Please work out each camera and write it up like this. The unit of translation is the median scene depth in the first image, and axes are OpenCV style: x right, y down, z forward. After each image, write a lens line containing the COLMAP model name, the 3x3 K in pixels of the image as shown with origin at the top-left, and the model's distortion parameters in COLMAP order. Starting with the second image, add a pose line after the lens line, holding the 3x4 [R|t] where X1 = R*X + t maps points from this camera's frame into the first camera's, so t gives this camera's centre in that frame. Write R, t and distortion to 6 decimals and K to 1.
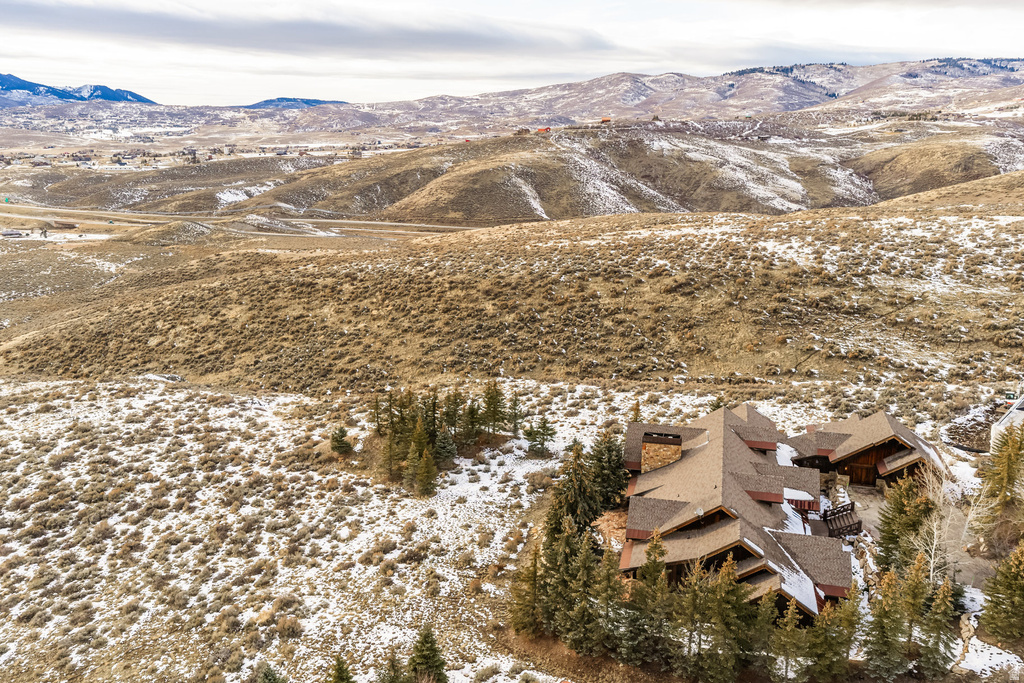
lens RADIAL K [[831.1, 0, 502.7], [0, 831.1, 336.5], [0, 0, 1]] dist [0.112494, -0.037407]
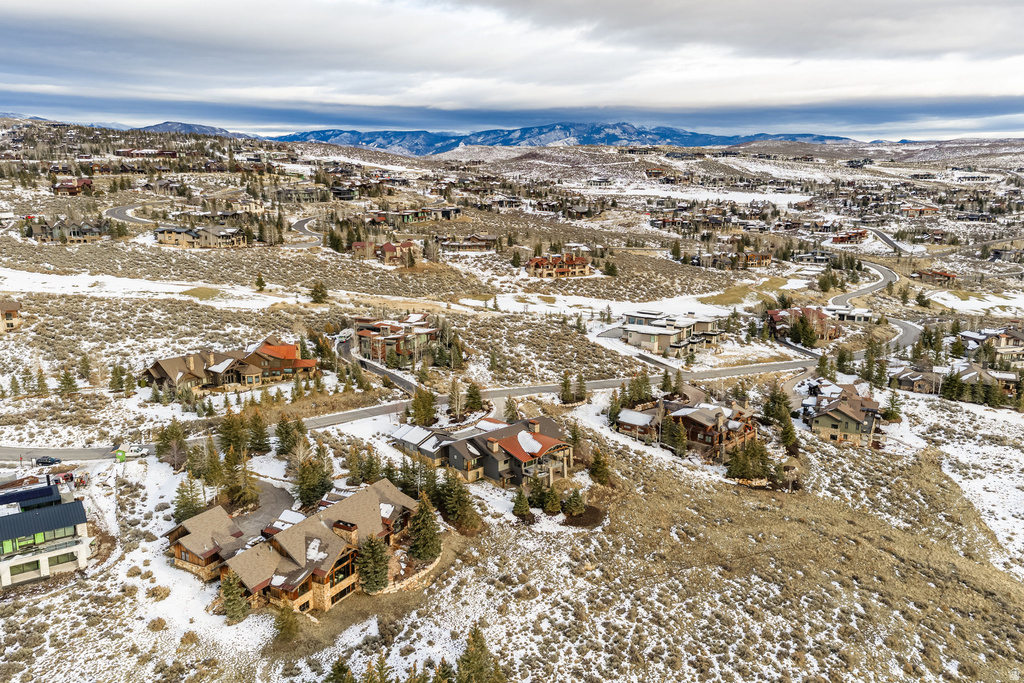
lens RADIAL K [[831.1, 0, 502.7], [0, 831.1, 336.5], [0, 0, 1]] dist [0.112494, -0.037407]
pose [[-0.962356, -0.060097, 0.265063, -0.496465], [0.063490, 0.898558, 0.434238, -0.875643], [-0.264271, 0.434720, -0.860918, 2.160236]]
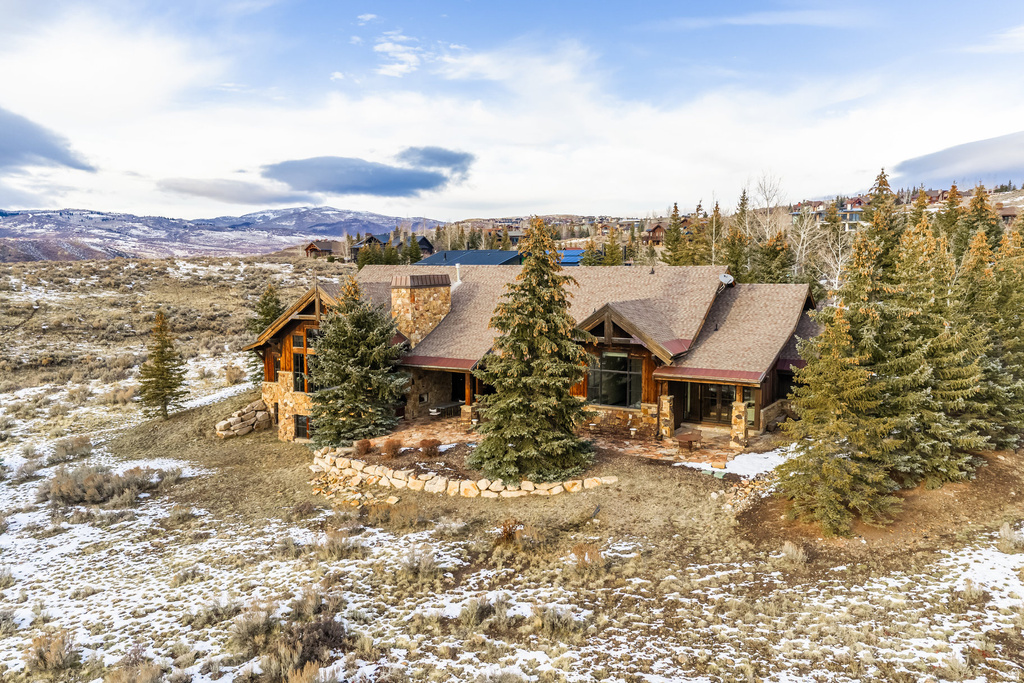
lens RADIAL K [[831.1, 0, 502.7], [0, 831.1, 336.5], [0, 0, 1]] dist [0.112494, -0.037407]
pose [[0.286961, -0.090574, 0.953651, -0.343164], [0.236382, 0.971430, 0.021133, 0.166089], [-0.928319, 0.219362, 0.300173, 0.795945]]
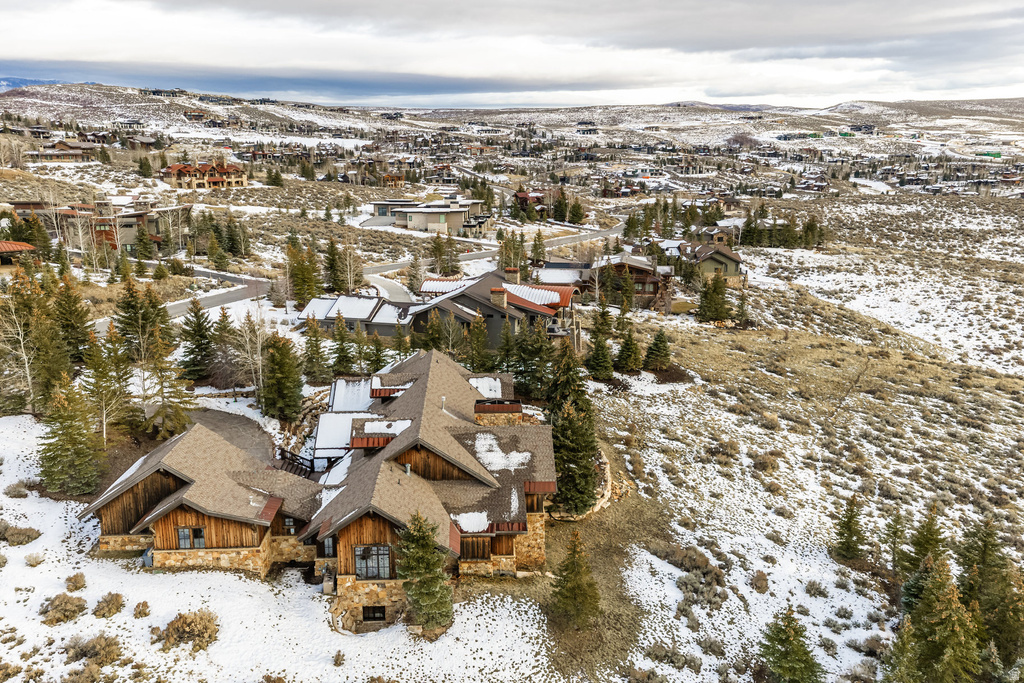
lens RADIAL K [[831.1, 0, 502.7], [0, 831.1, 336.5], [0, 0, 1]] dist [0.112494, -0.037407]
pose [[-0.955382, 0.060827, -0.289043, 0.426253], [-0.081664, 0.886028, 0.456383, -0.306987], [0.283860, 0.459624, -0.841528, 1.673398]]
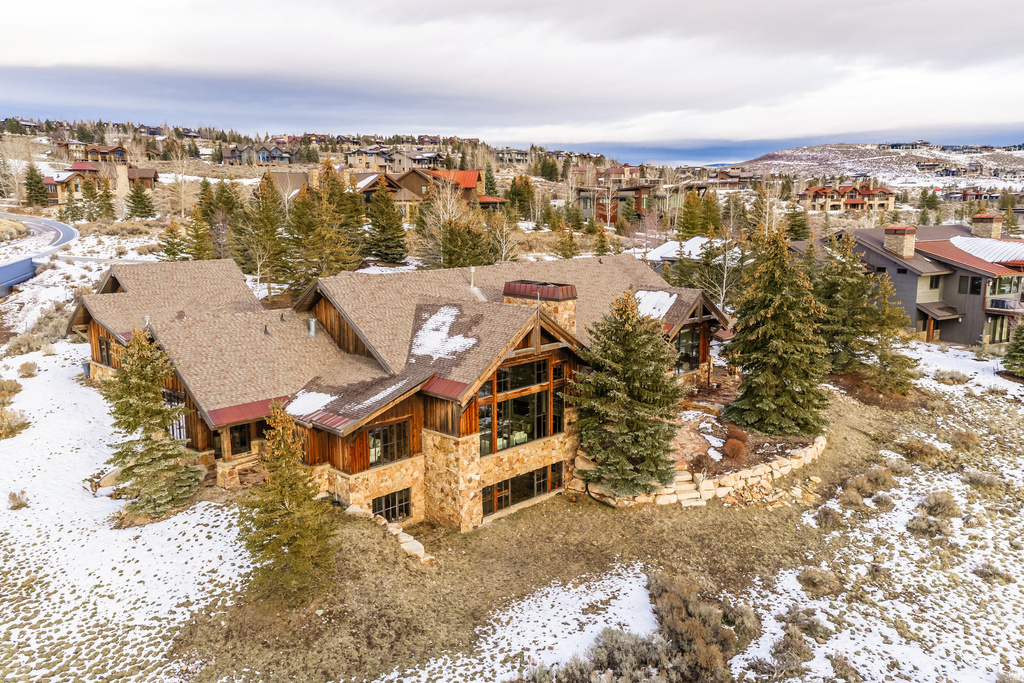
lens RADIAL K [[831.1, 0, 502.7], [0, 831.1, 336.5], [0, 0, 1]] dist [0.112494, -0.037407]
pose [[-0.864448, -0.086622, 0.495204, -0.038816], [0.120728, 0.920448, 0.371754, -0.039363], [-0.488011, 0.381147, -0.785221, 1.439076]]
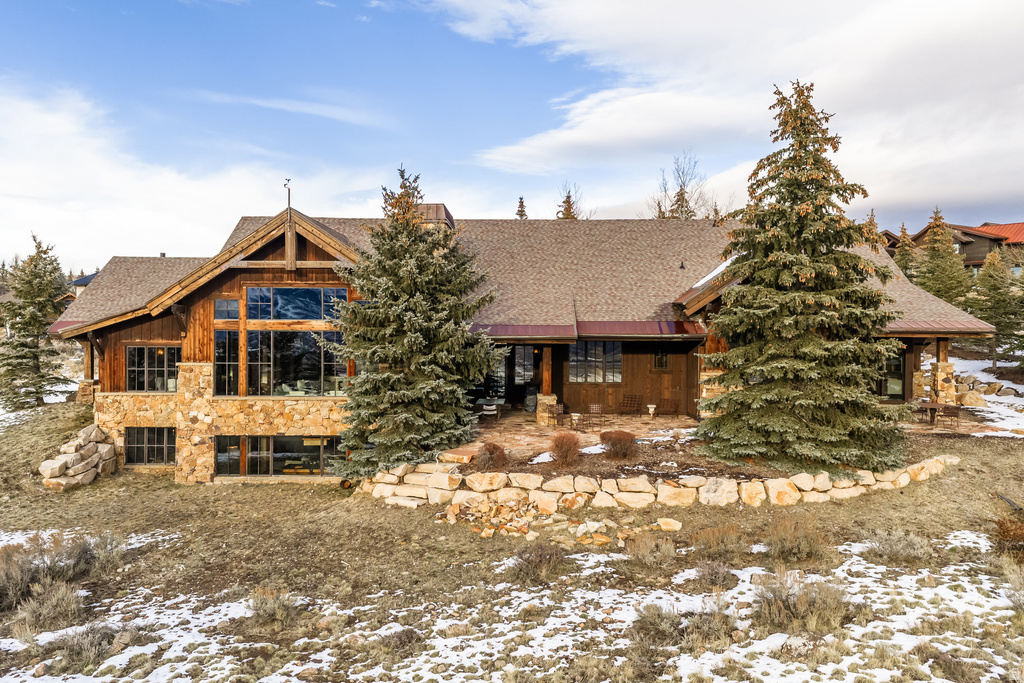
lens RADIAL K [[831.1, 0, 502.7], [0, 831.1, 336.5], [0, 0, 1]] dist [0.112494, -0.037407]
pose [[-0.223870, -0.010531, 0.974562, -0.187674], [0.230429, 0.971020, 0.063425, 0.162978], [-0.946987, 0.238766, -0.214956, 1.079524]]
